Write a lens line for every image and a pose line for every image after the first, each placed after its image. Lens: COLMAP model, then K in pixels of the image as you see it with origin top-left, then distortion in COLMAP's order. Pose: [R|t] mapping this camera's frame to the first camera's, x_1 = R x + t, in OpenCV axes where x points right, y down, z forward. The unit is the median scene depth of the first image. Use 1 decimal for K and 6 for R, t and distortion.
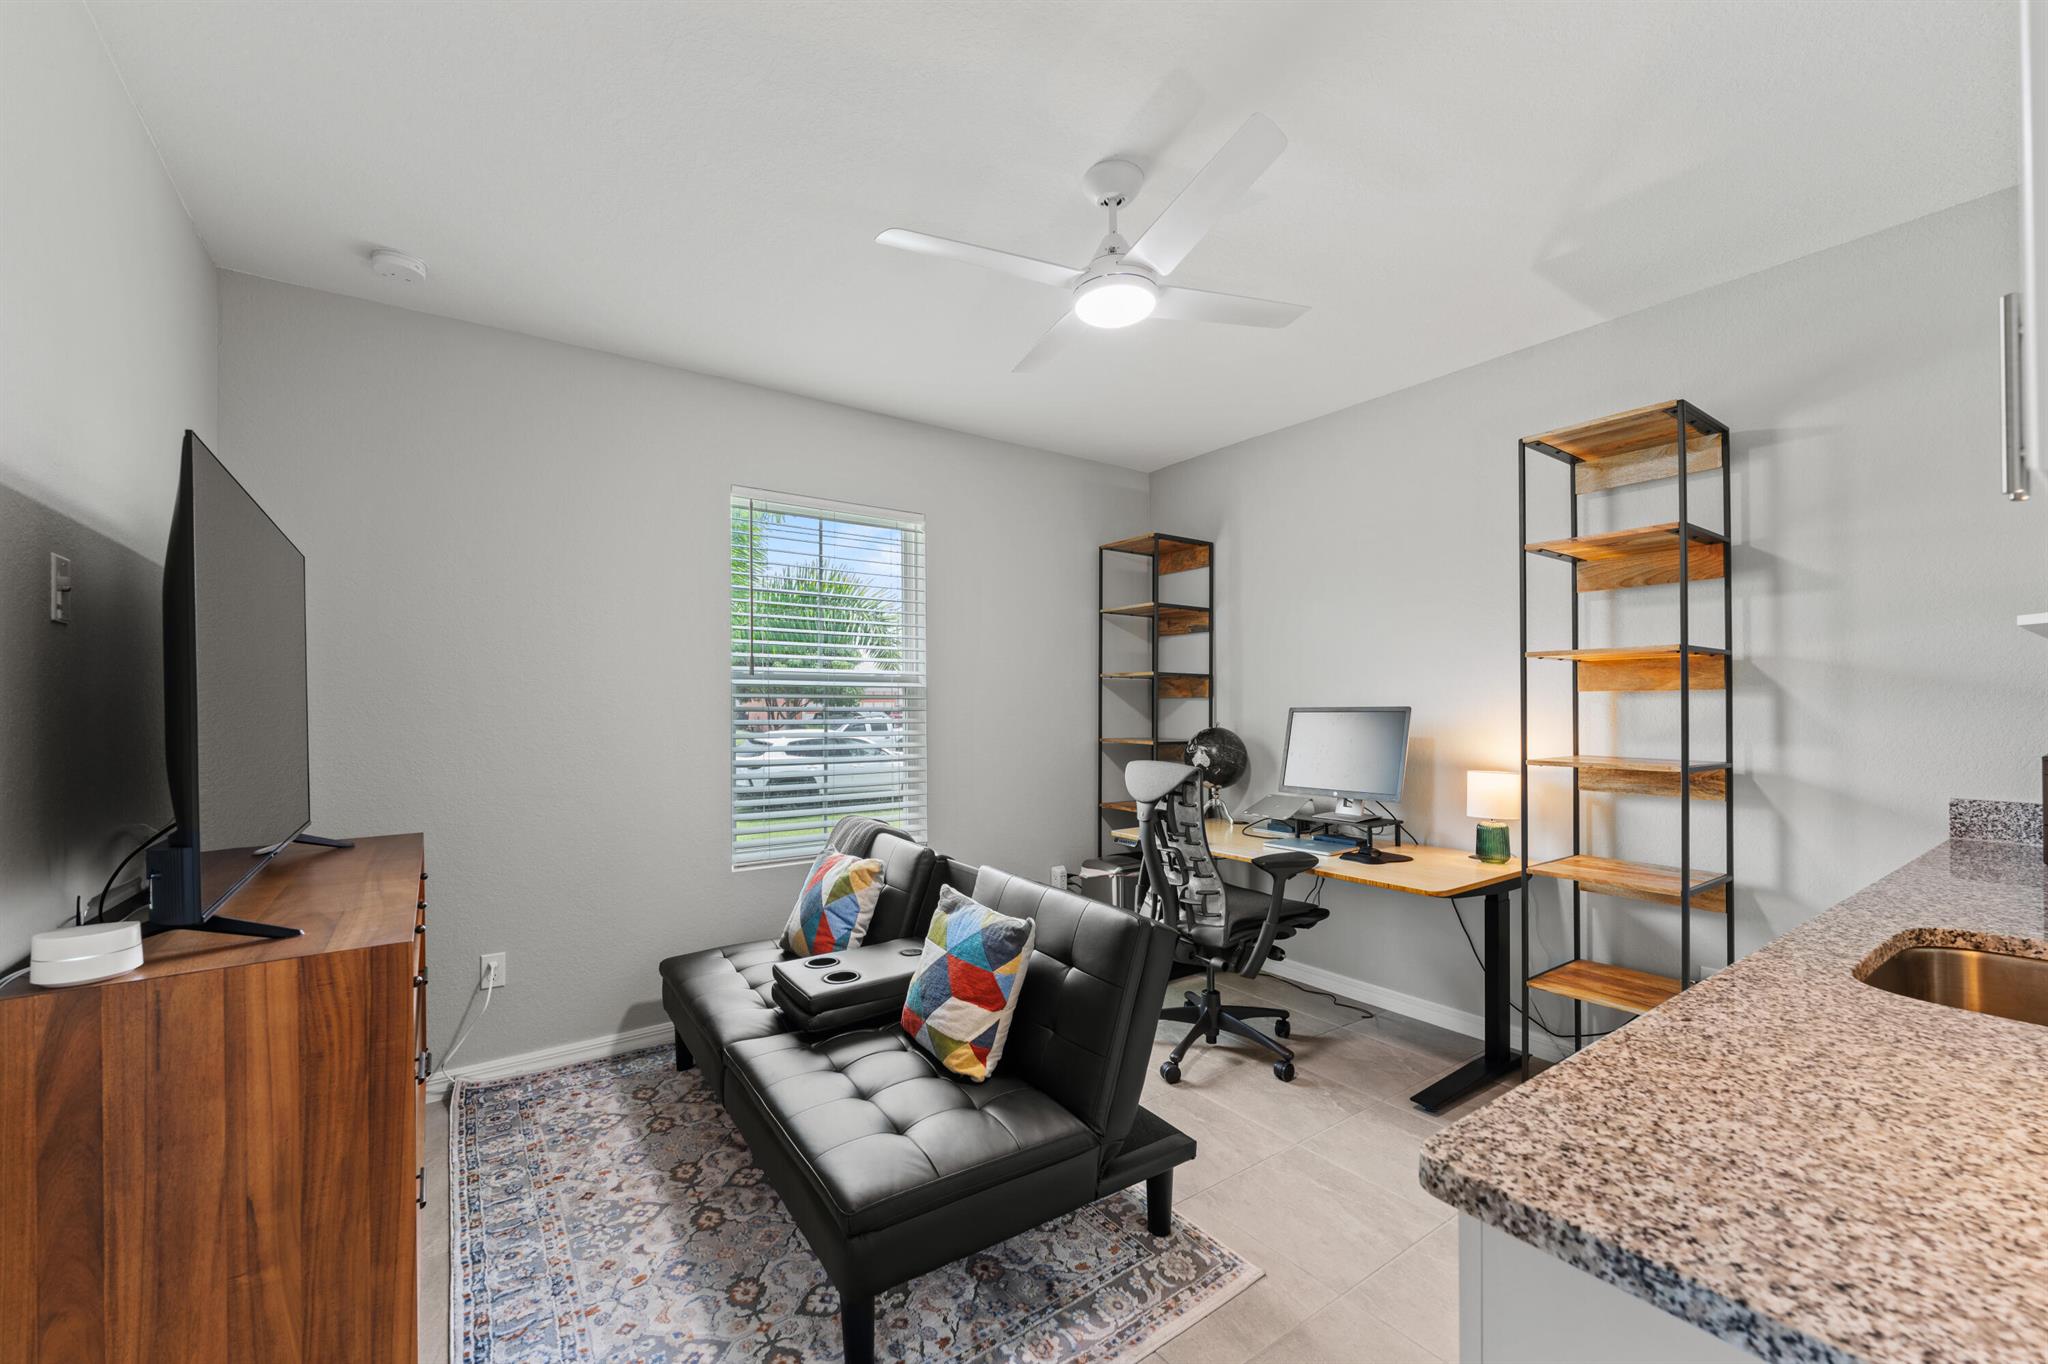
lens RADIAL K [[827.6, 0, 1026.5], [0, 827.6, 700.6], [0, 0, 1]] dist [-0.000177, -0.000437]
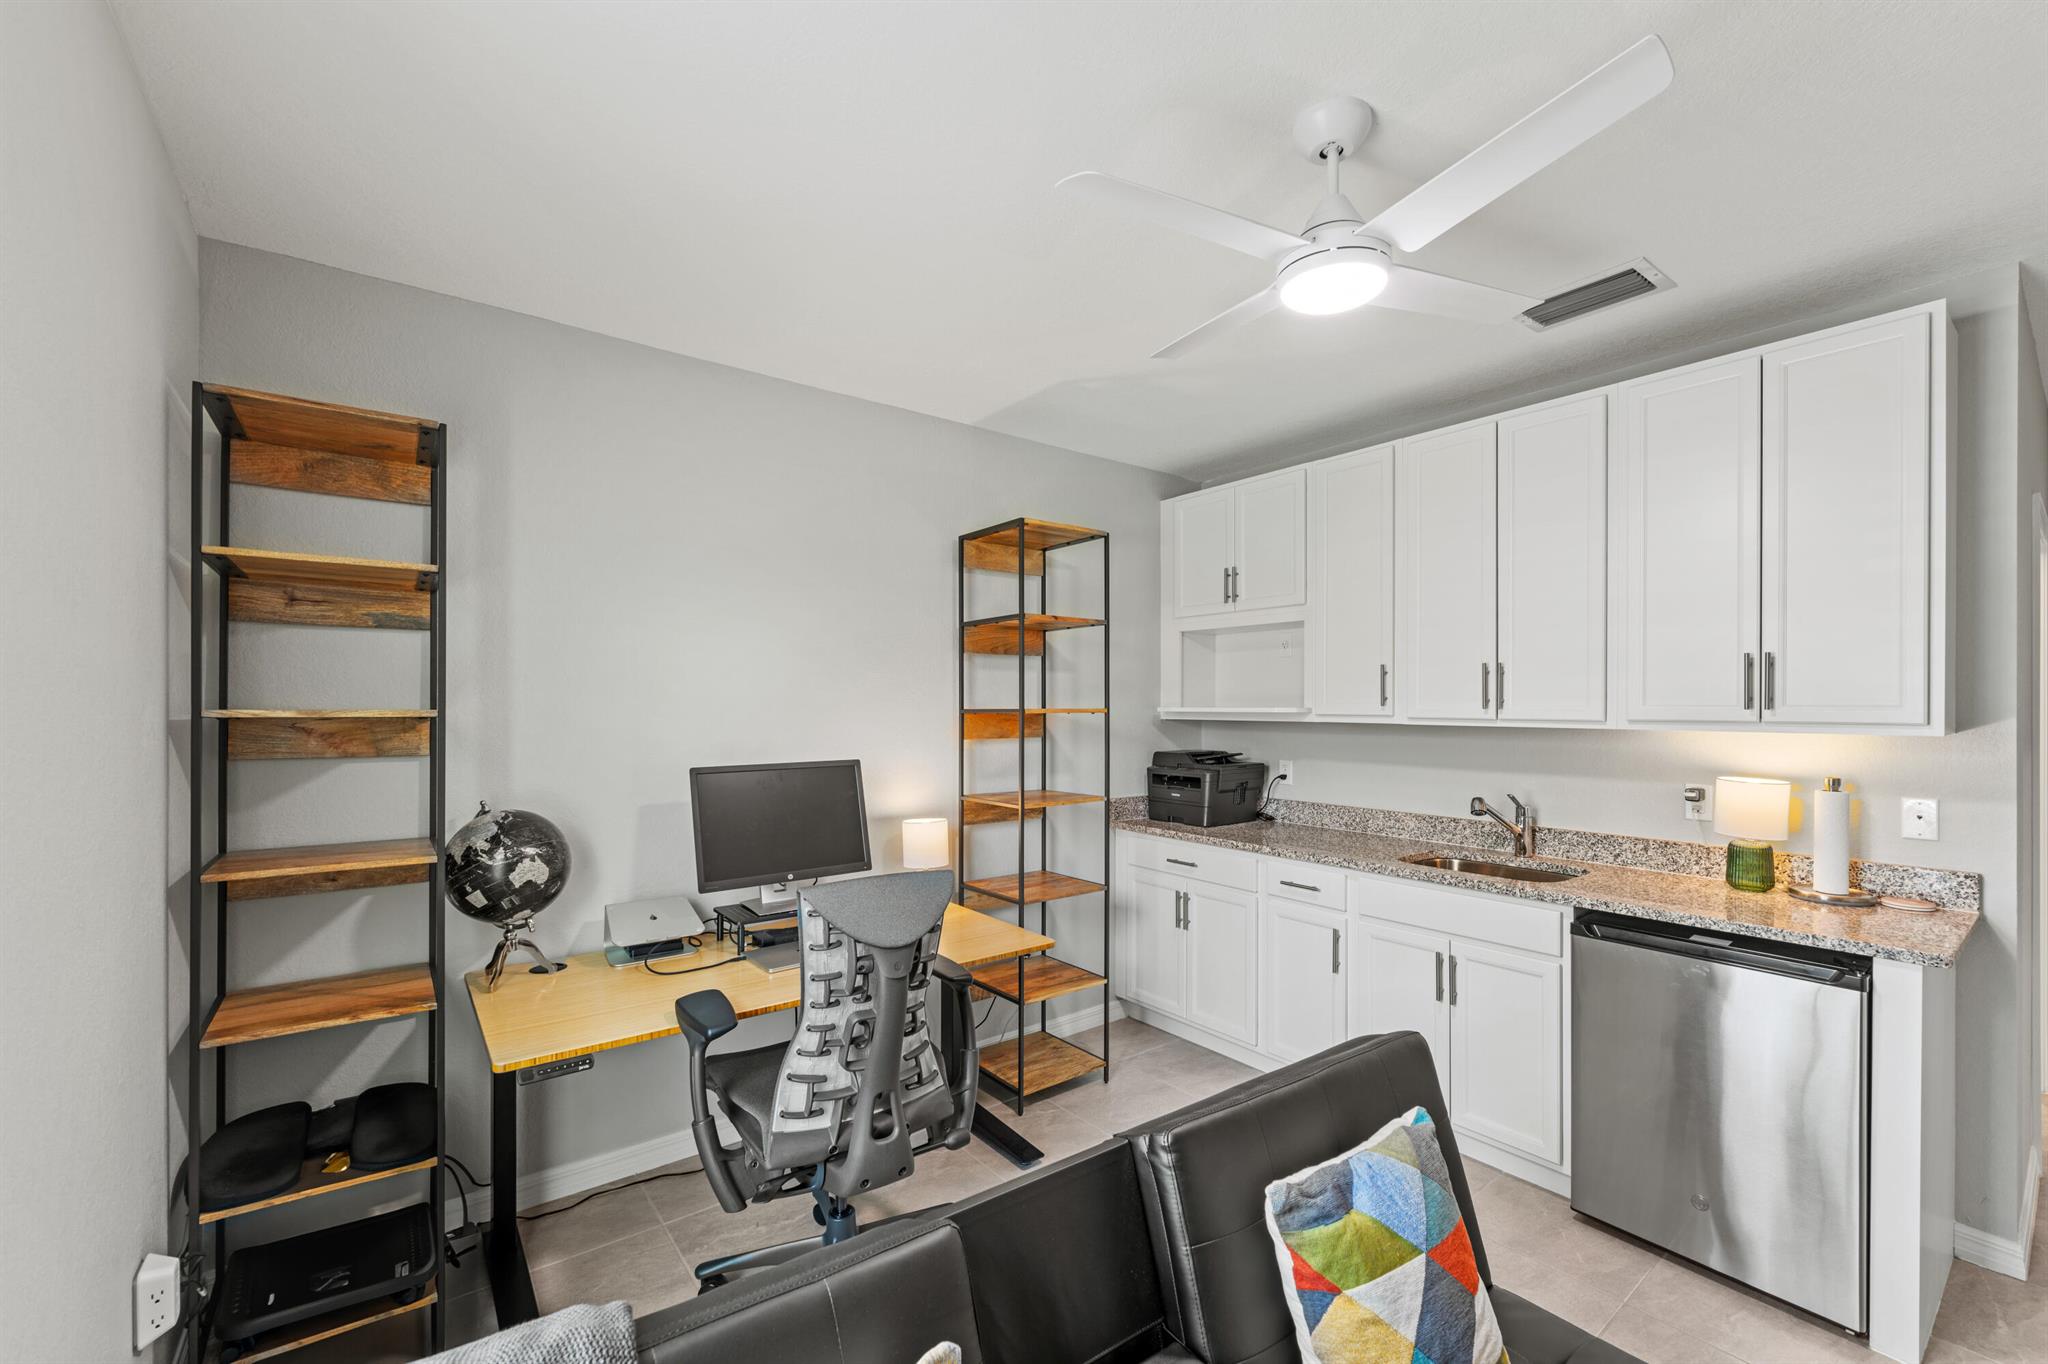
lens RADIAL K [[827.6, 0, 1050.5], [0, 827.6, 707.3], [0, 0, 1]] dist [-0.000177, -0.000437]
pose [[-0.039998, 0.001880, 0.999198, -0.490221], [-0.005614, 0.999982, -0.002106, -0.055069], [-0.999184, -0.005694, -0.039987, 0.947173]]
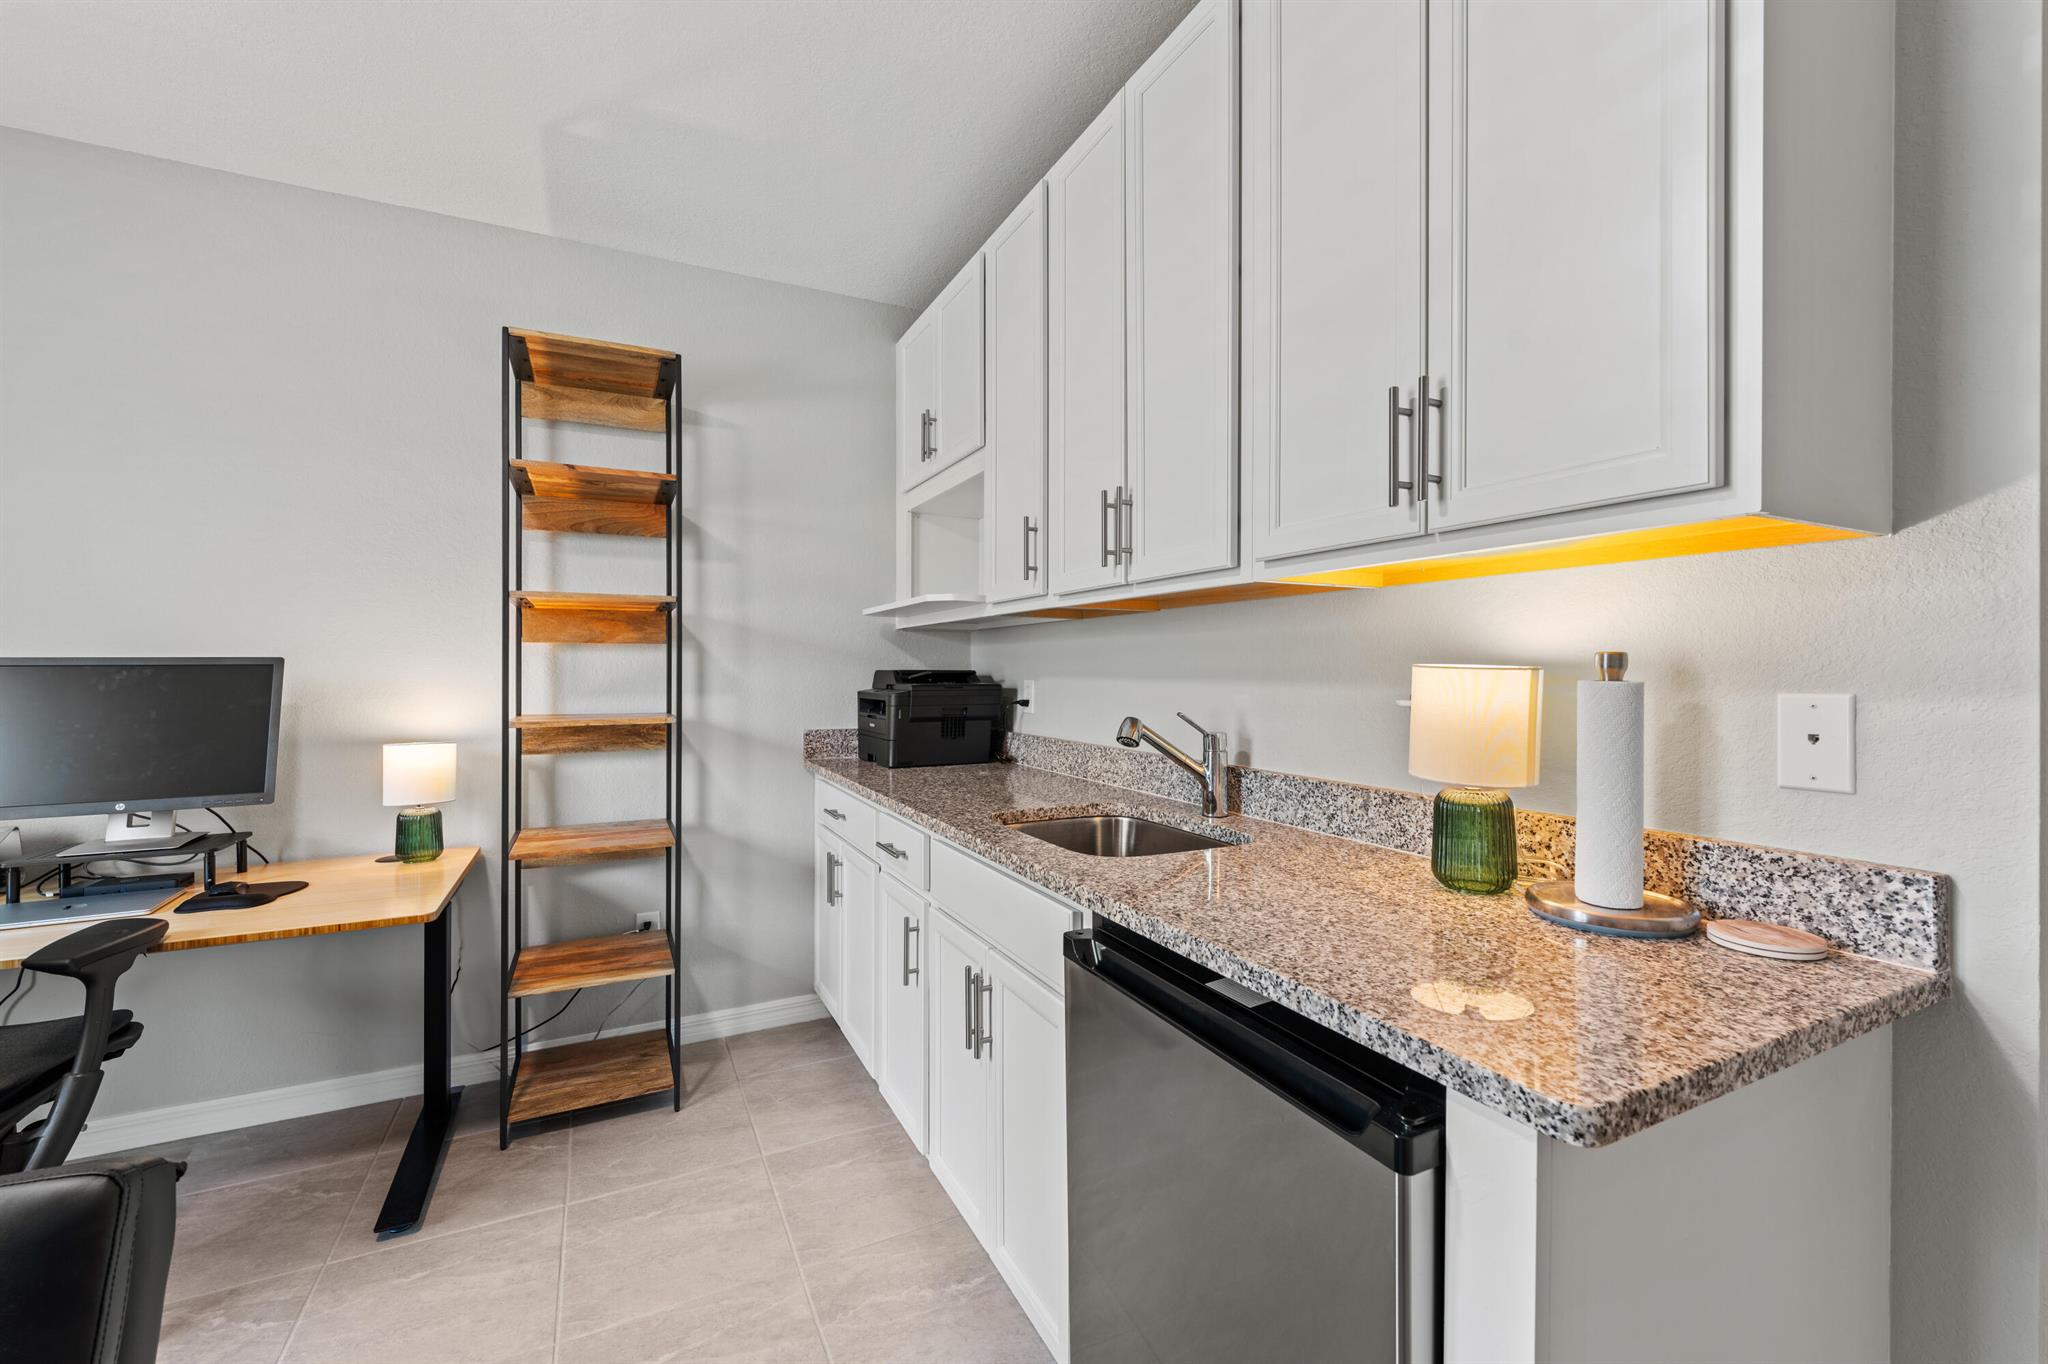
lens RADIAL K [[827.6, 0, 1030.7], [0, 827.6, 672.8], [0, 0, 1]] dist [-0.000177, -0.000437]
pose [[0.157070, 0.001343, 0.987587, -0.114309], [-0.004820, 0.999988, -0.000593, 0.019678], [-0.987576, -0.004667, 0.157074, 0.340724]]
